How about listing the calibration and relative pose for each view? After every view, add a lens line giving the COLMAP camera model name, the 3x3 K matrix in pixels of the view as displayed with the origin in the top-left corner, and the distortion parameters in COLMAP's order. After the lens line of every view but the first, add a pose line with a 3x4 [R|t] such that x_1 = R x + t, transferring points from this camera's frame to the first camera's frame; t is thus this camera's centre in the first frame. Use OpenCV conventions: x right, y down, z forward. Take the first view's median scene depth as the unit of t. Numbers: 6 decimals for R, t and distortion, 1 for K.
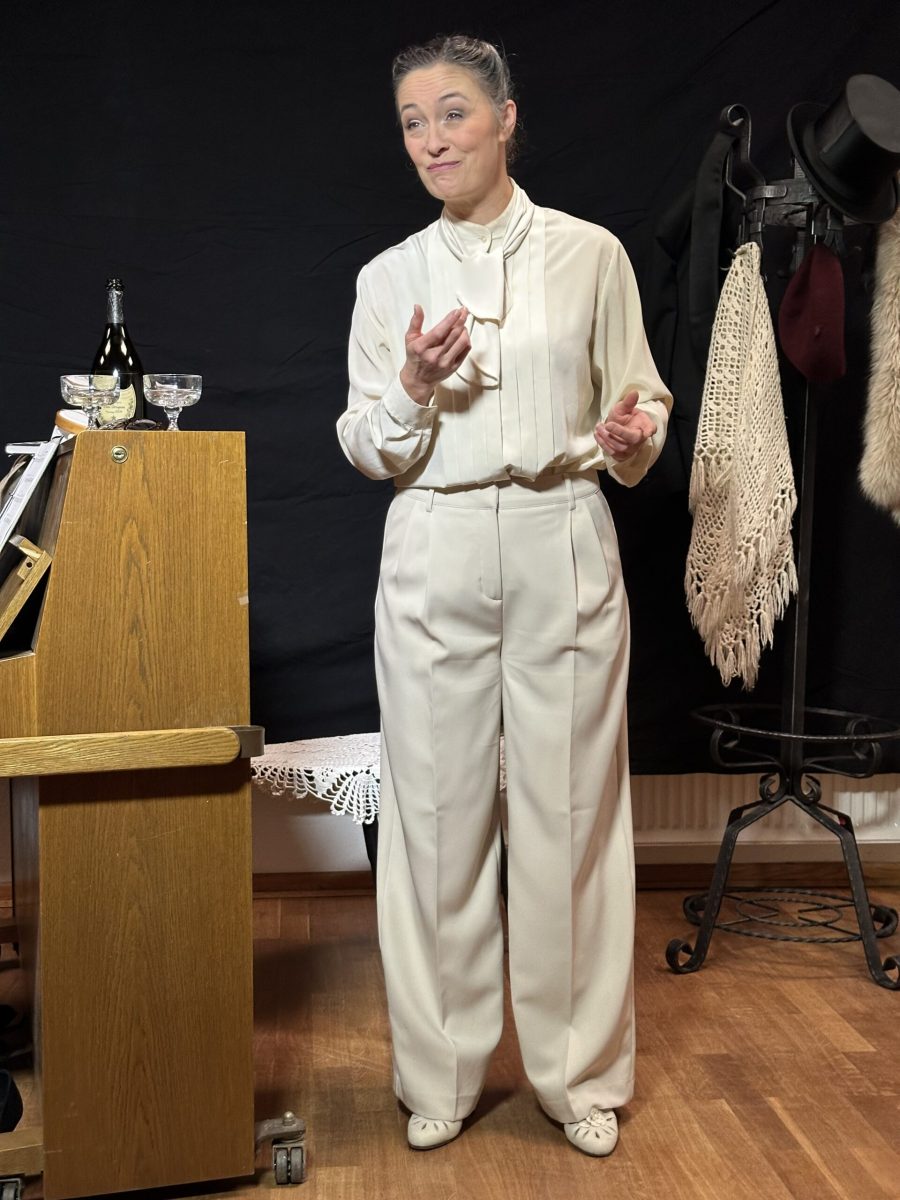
lens RADIAL K [[1653.2, 0, 451.1], [0, 1653.2, 600.5], [0, 0, 1]] dist [0.135919, 0.000000]
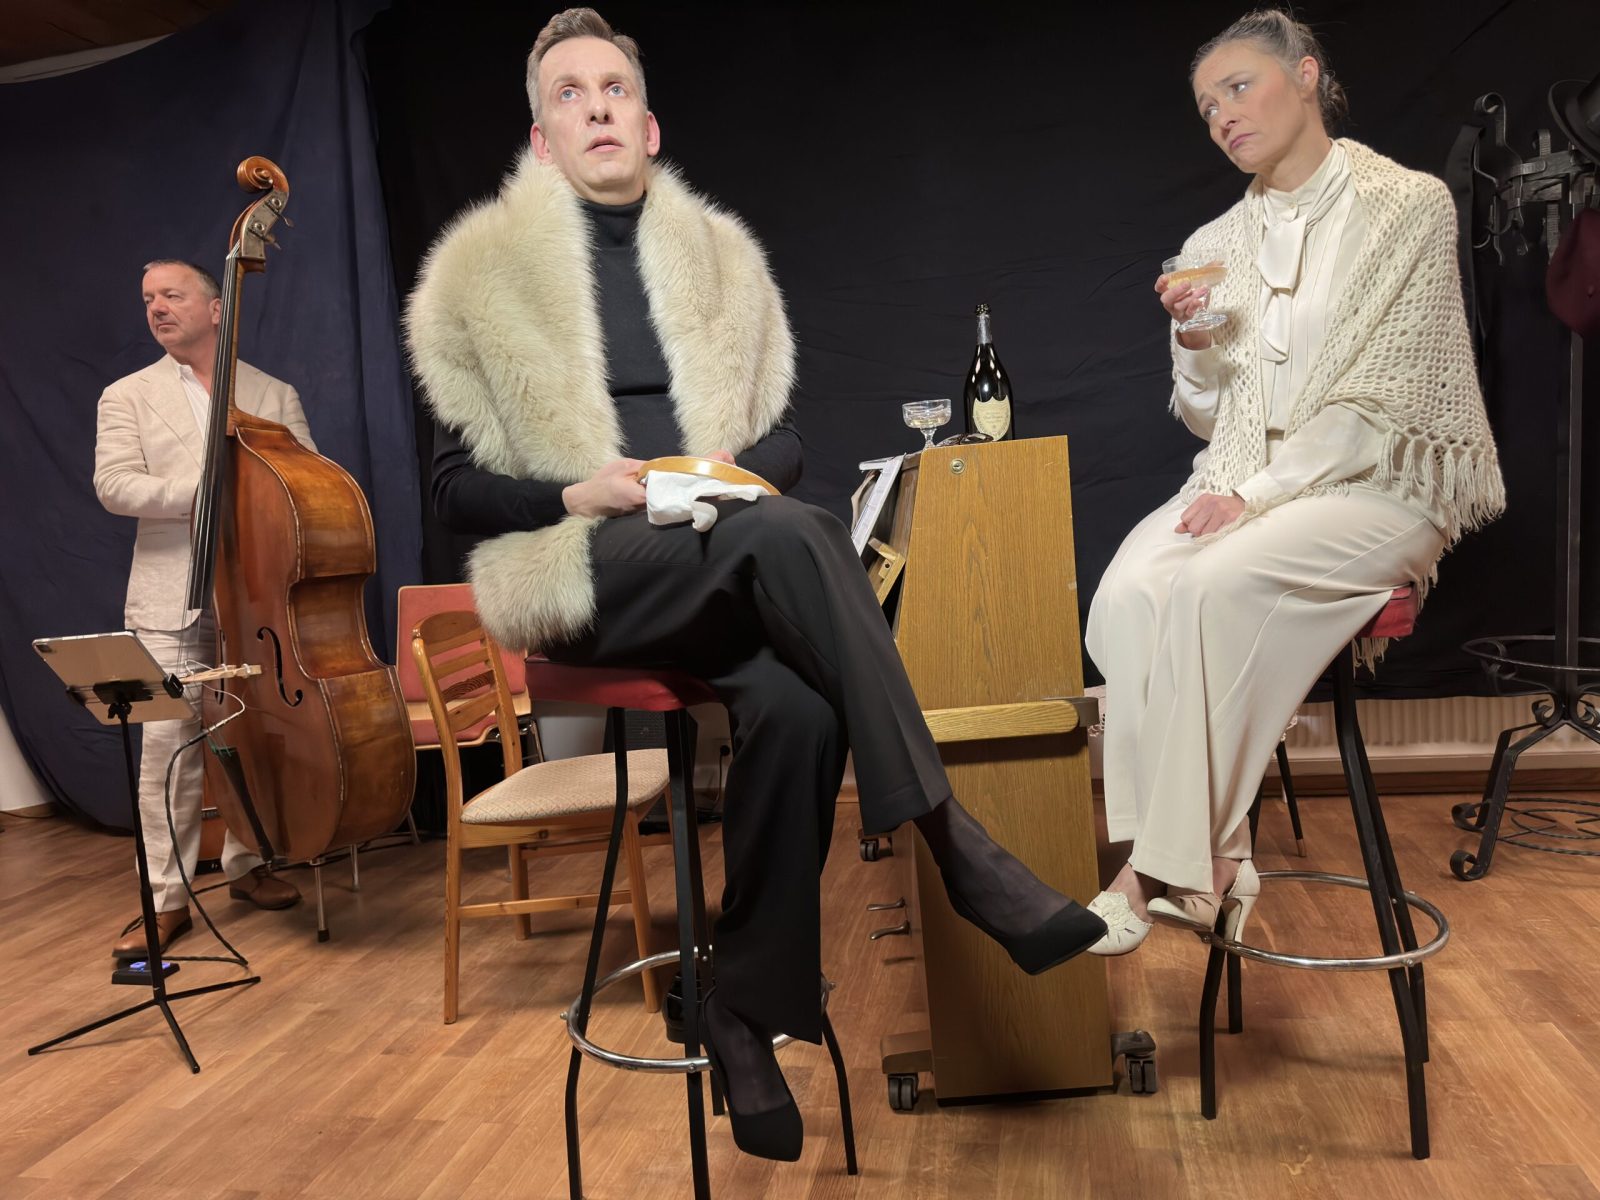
lens RADIAL K [[1120.1, 0, 809.9], [0, 1120.1, 585.0], [0, 0, 1]] dist [0.035520, -0.041202]
pose [[0.952306, -0.051820, -0.300711, -0.054362], [0.061288, 0.997875, 0.022129, -0.023534], [0.298925, -0.039504, 0.953459, 0.183083]]
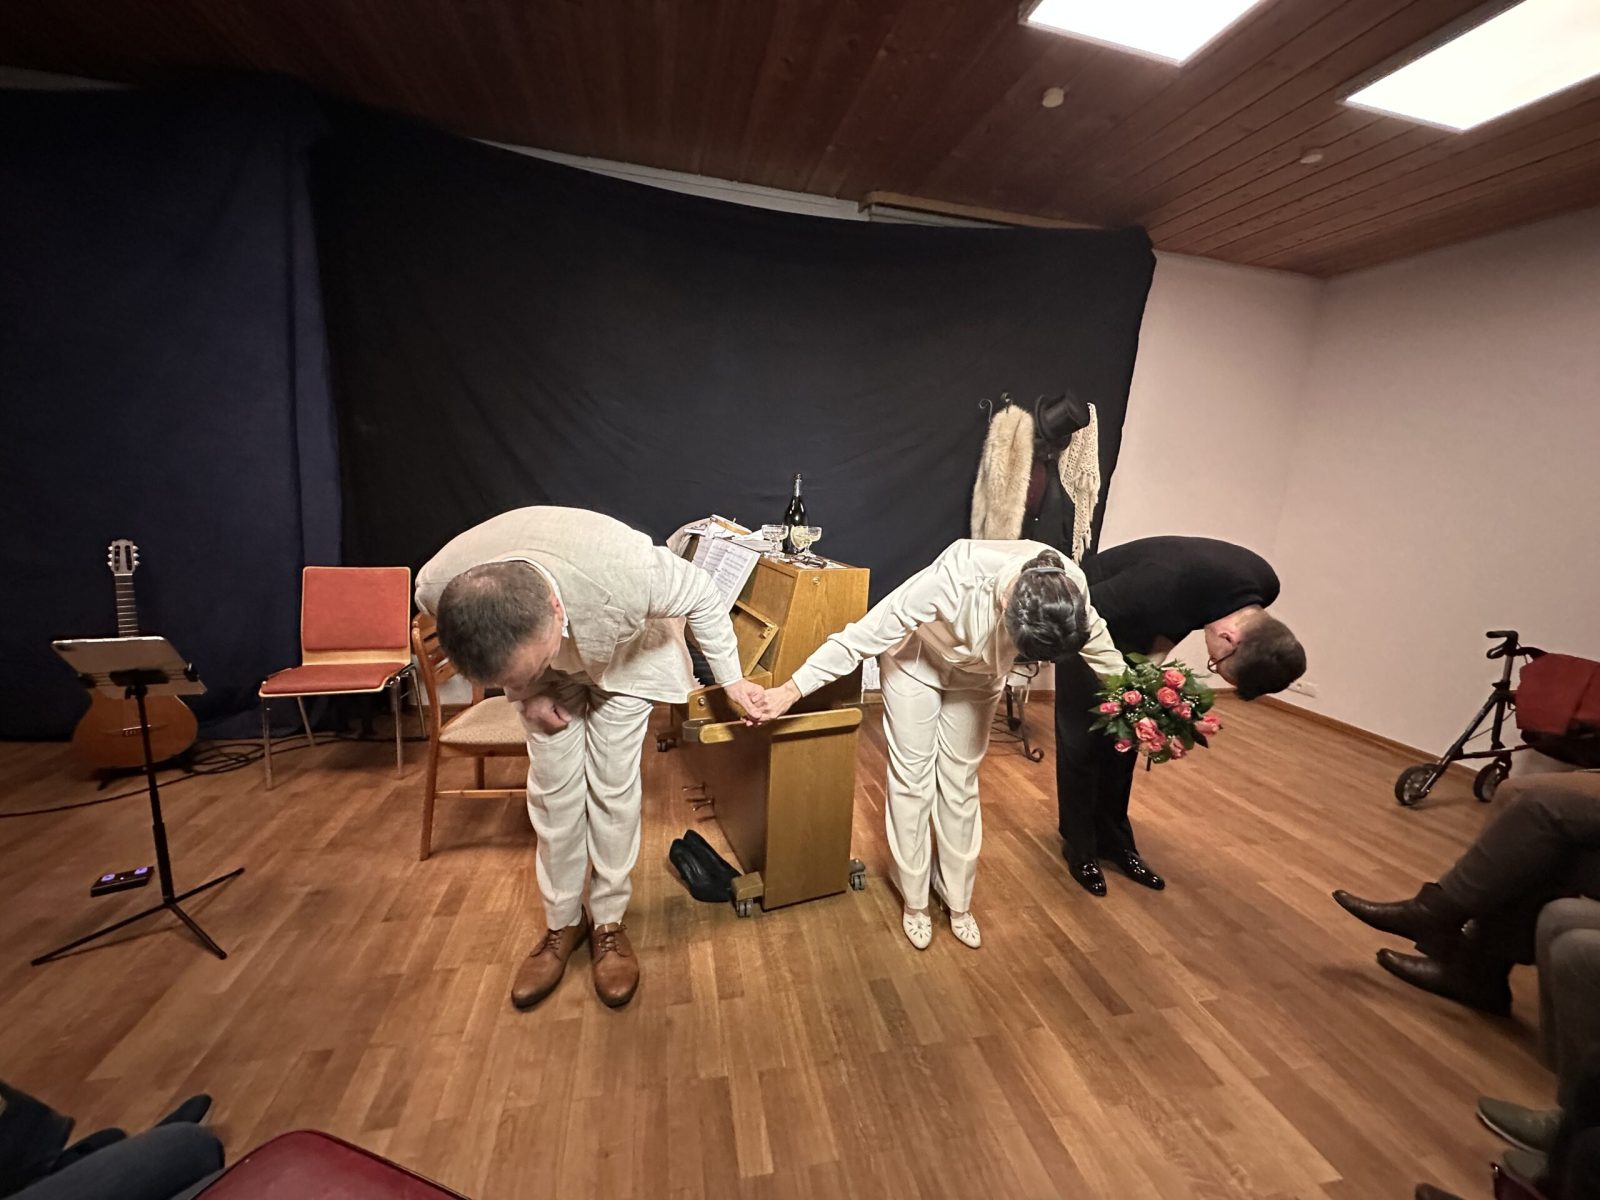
lens RADIAL K [[630.5, 0, 794.3], [0, 630.5, 594.5], [0, 0, 1]] dist [0.001436, 0.000221]
pose [[0.991479, 0.030093, 0.126739, -0.263075], [-0.045456, 0.991717, 0.120133, -0.133548], [-0.122074, -0.124870, 0.984635, 0.176529]]
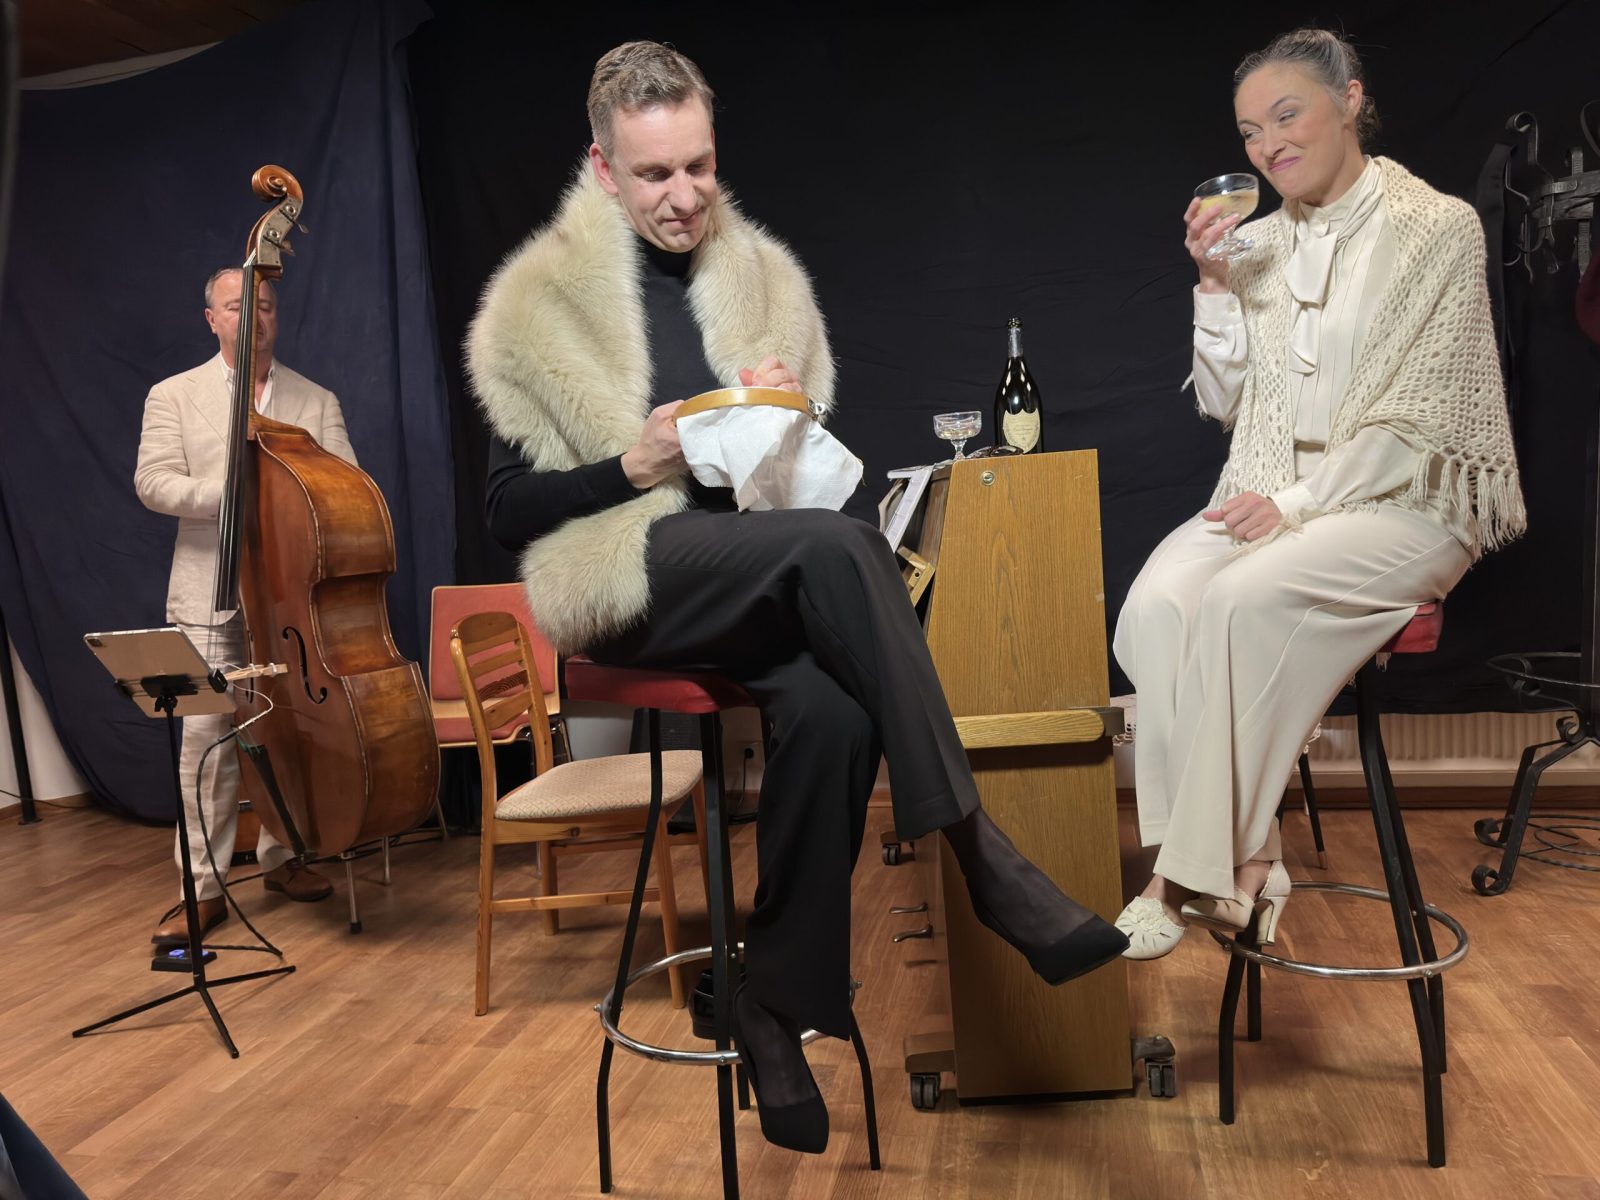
lens RADIAL K [[1120.1, 0, 809.1], [0, 1120.1, 590.8], [0, 0, 1]] dist [0.035520, -0.041202]
pose [[0.947251, -0.037665, -0.318271, -0.056597], [0.046989, 0.998660, 0.021666, -0.025320], [0.317028, -0.035478, 0.947752, 0.167767]]
